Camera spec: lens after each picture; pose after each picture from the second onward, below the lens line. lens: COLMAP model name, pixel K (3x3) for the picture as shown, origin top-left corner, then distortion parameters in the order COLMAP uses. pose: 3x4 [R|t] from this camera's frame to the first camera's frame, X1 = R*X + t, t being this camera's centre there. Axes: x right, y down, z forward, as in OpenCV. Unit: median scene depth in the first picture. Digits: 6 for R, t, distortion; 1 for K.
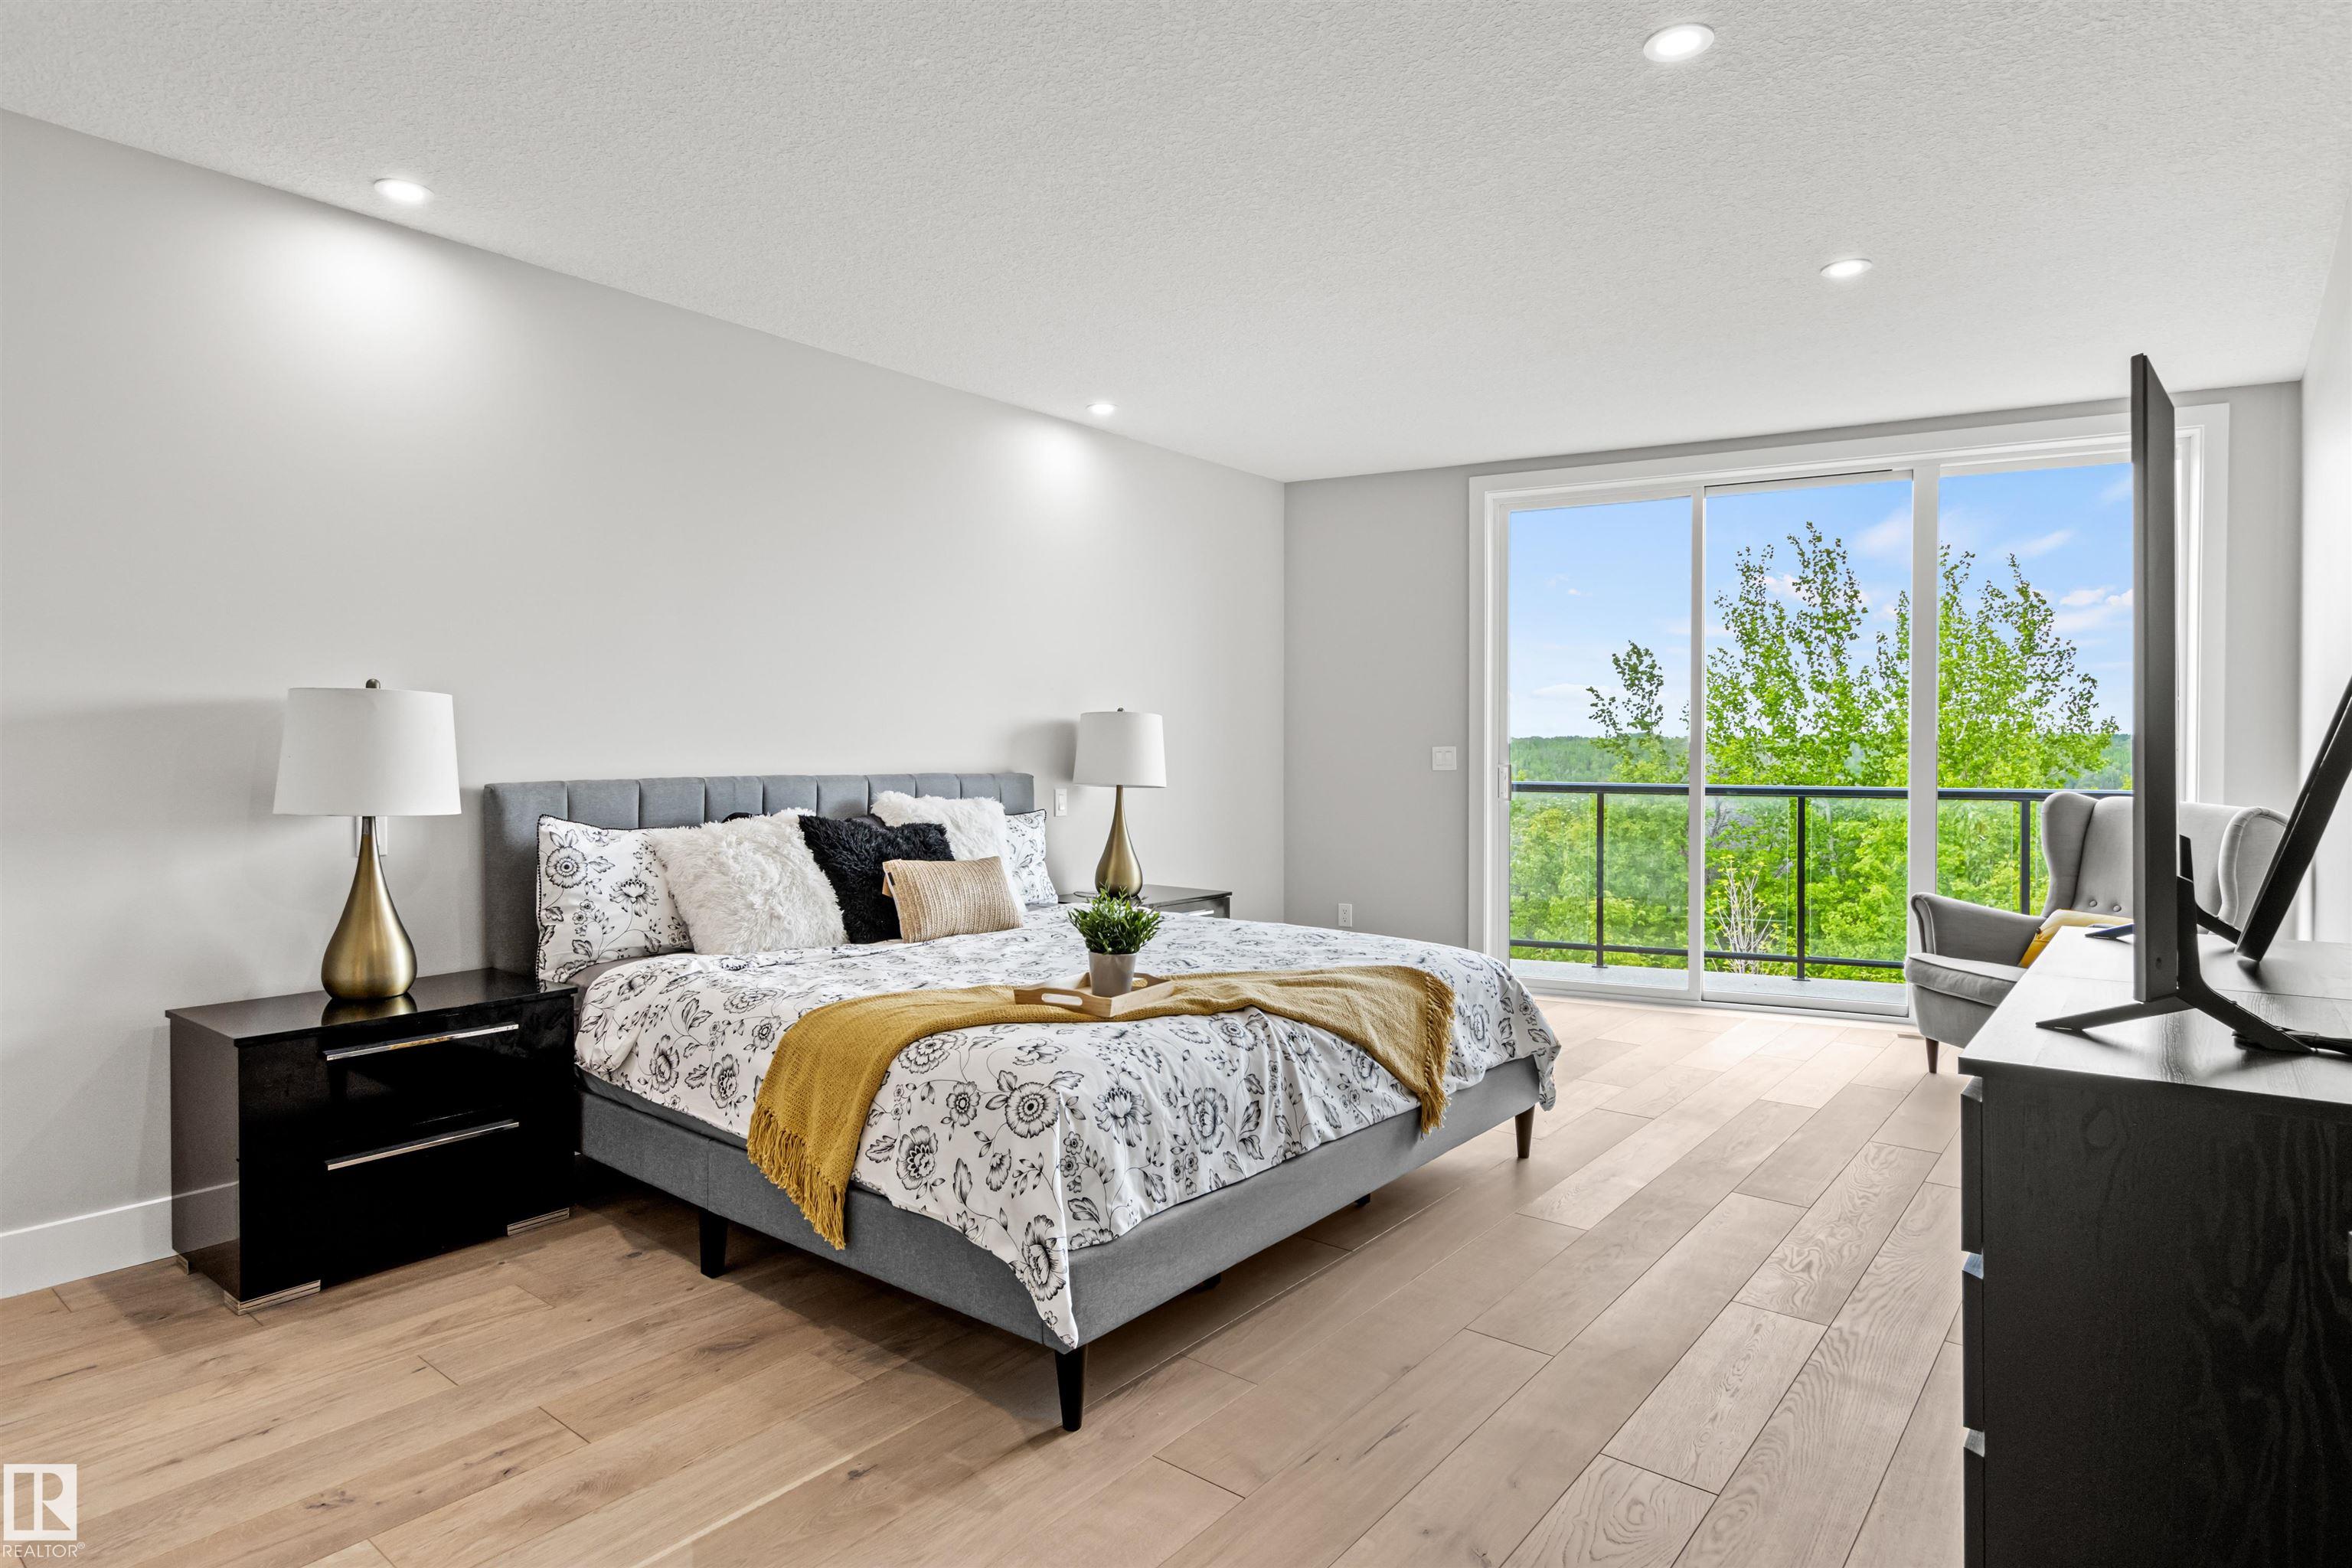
lens RADIAL K [[1265.0, 0, 1168.5], [0, 1265.0, 754.8], [0, 0, 1]] dist [0.007139, 0.000516]
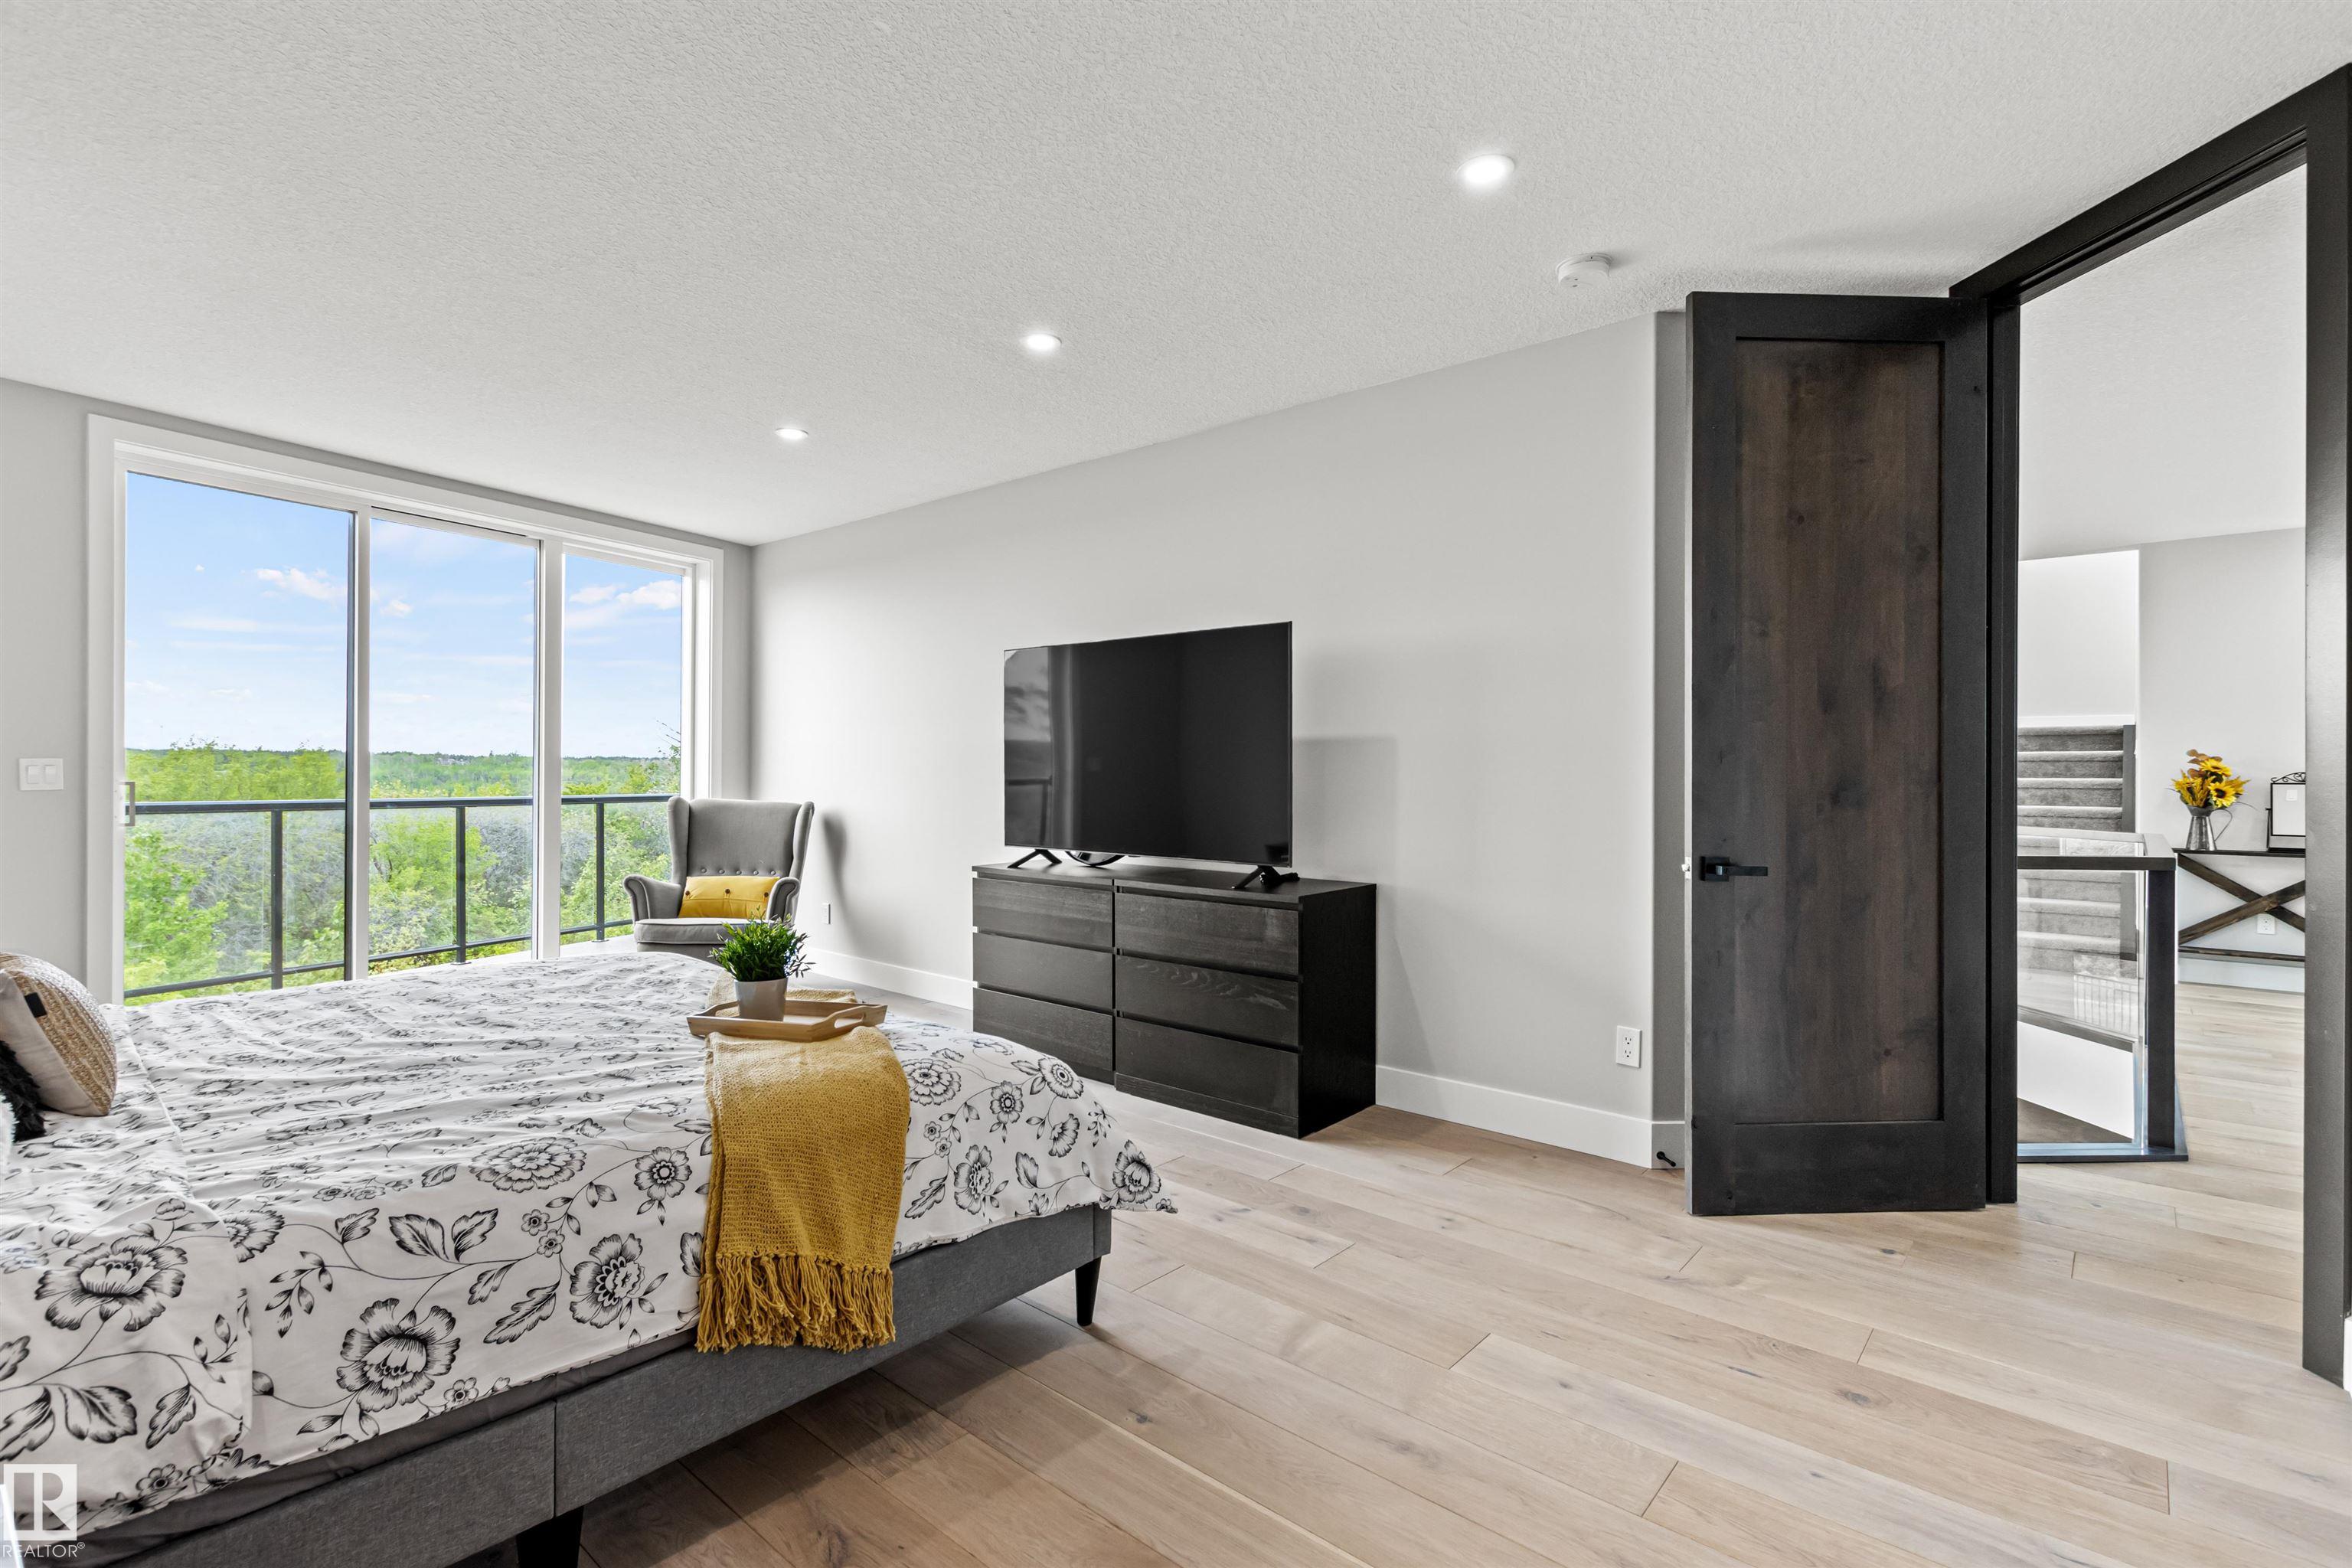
lens RADIAL K [[1084.7, 0, 1141.0], [0, 1084.7, 763.9], [0, 0, 1]] dist [0.000626, -0.001823]
pose [[0.057929, 0.006354, 0.998301, -0.852625], [-0.002487, 0.999978, -0.006221, -0.001222], [-0.998318, -0.002122, 0.057943, 0.673704]]
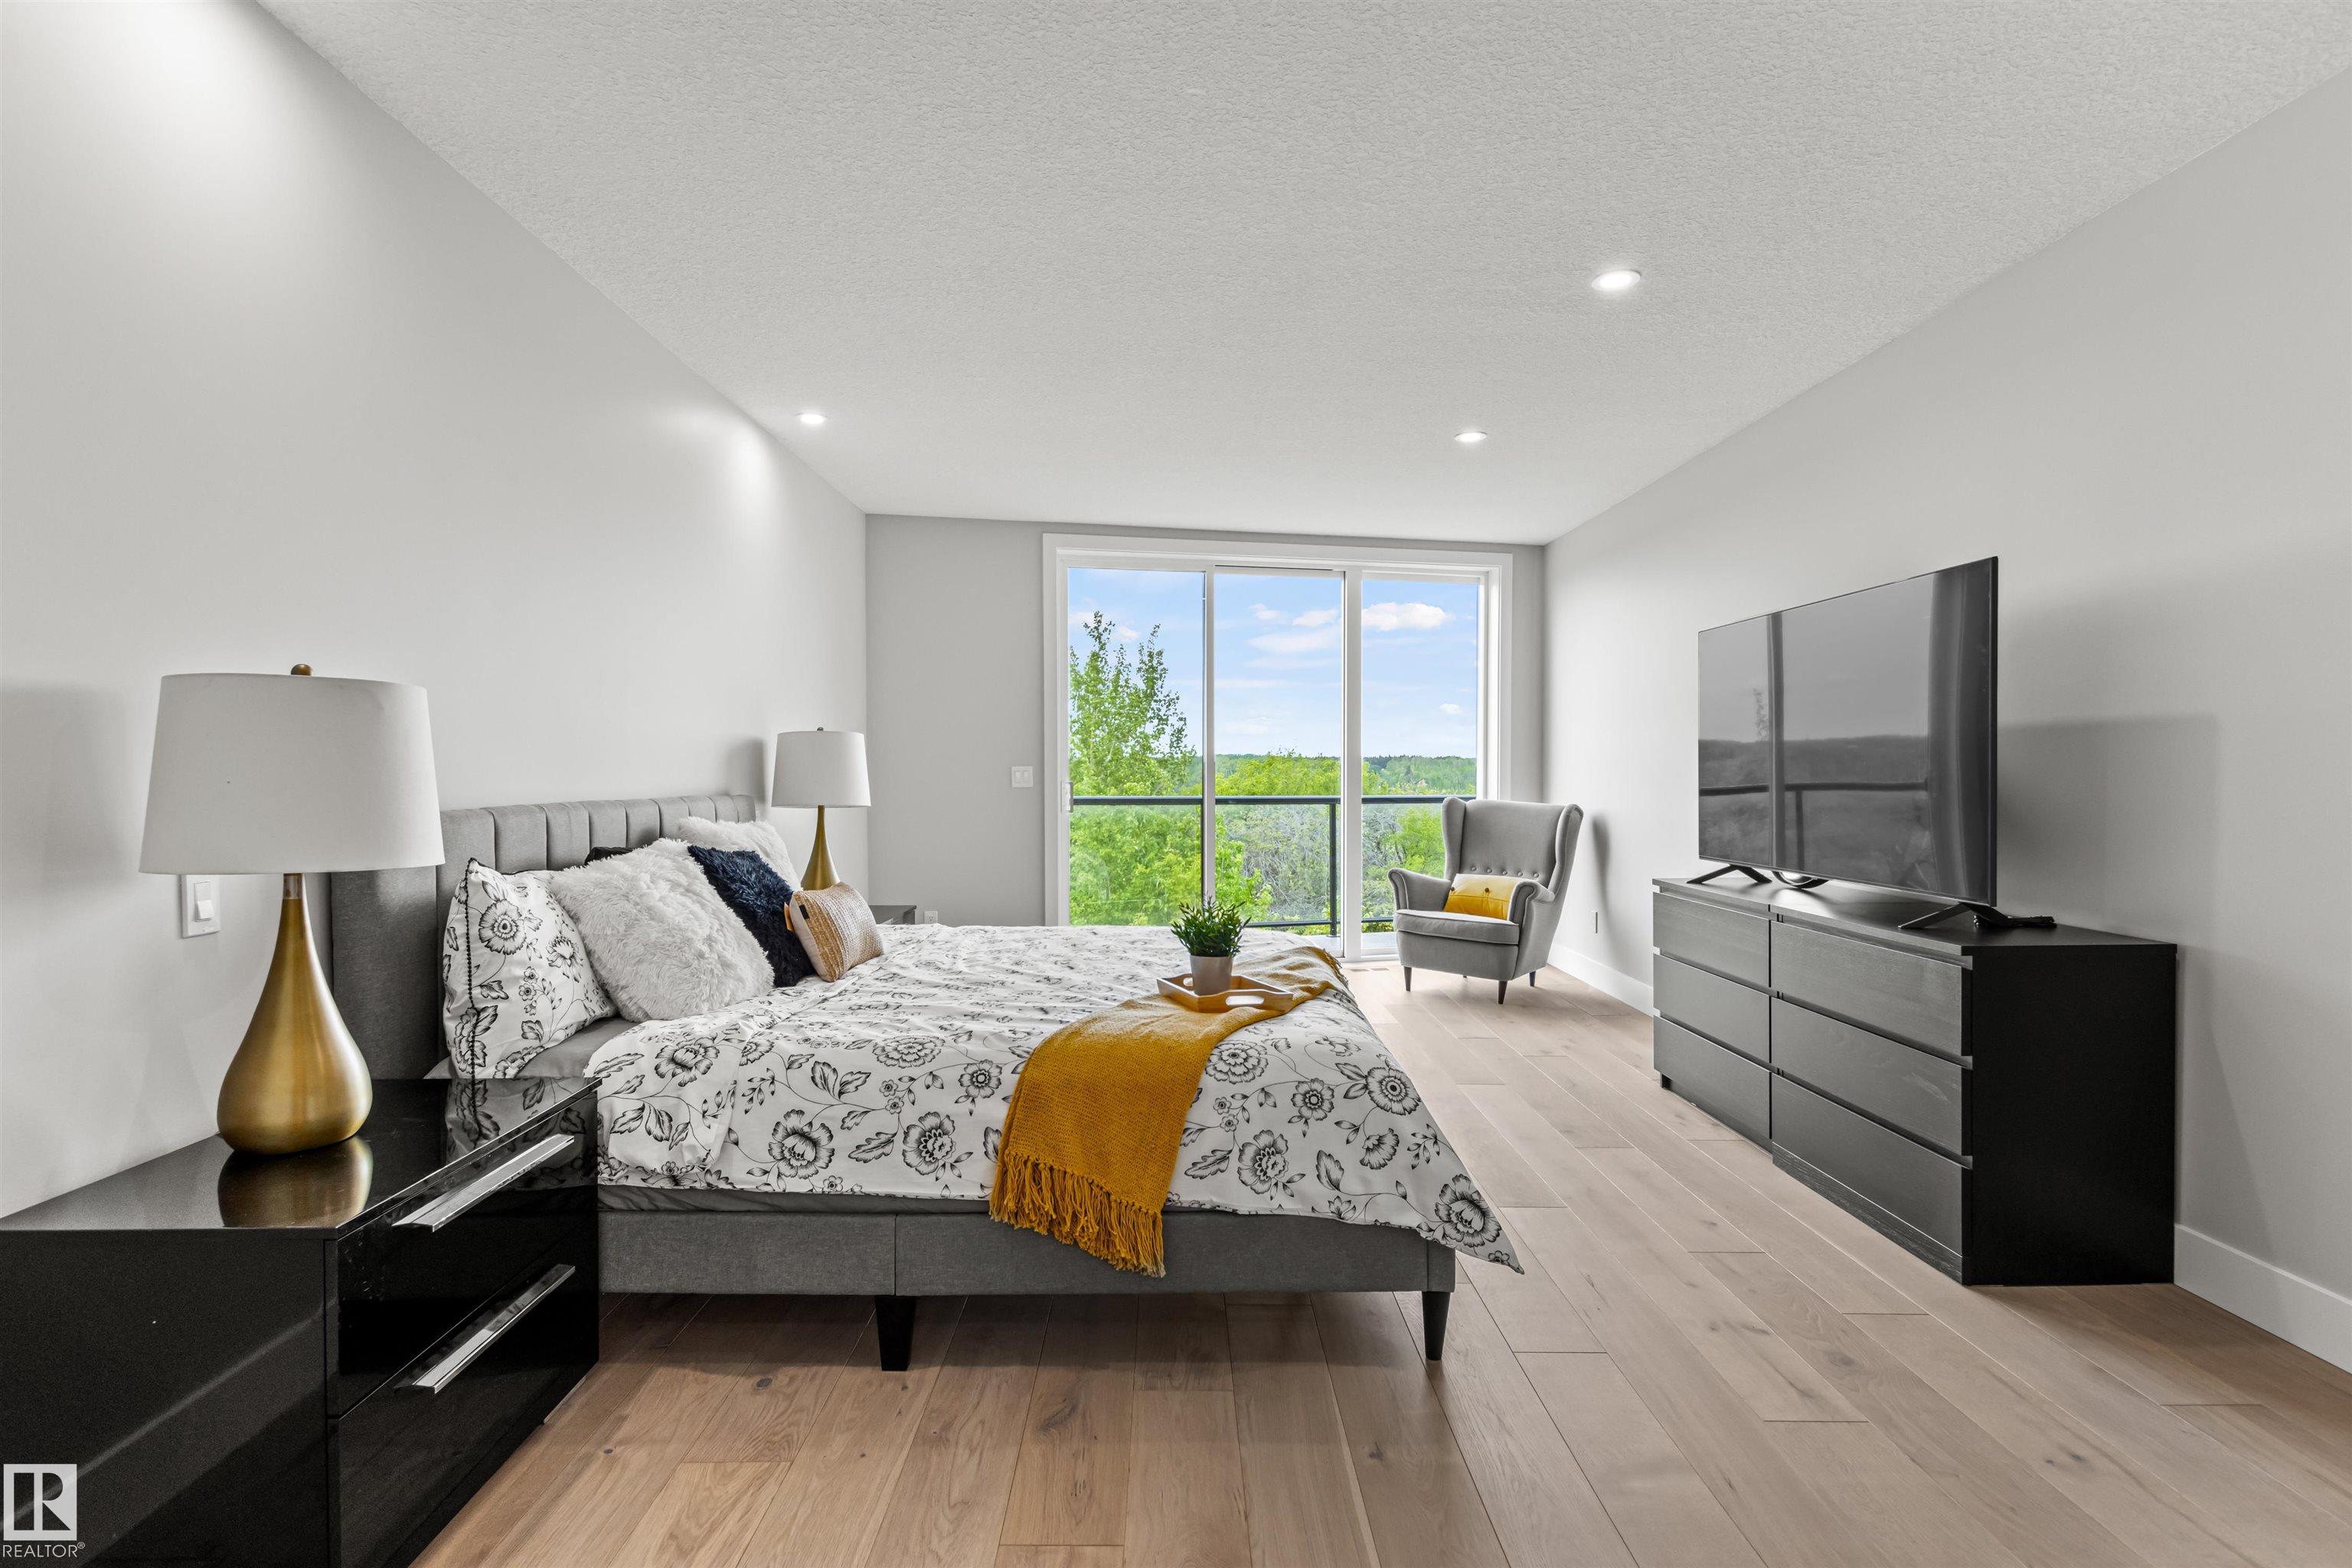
lens RADIAL K [[1118.0, 0, 1176.0], [0, 1118.0, 784.0], [0, 0, 1]] dist [0.004097, 0.000649]
pose [[0.777073, -0.009287, 0.629342, -0.682002], [0.003018, 0.999935, 0.011029, -0.002597], [-0.629403, -0.006671, 0.777050, 0.272020]]
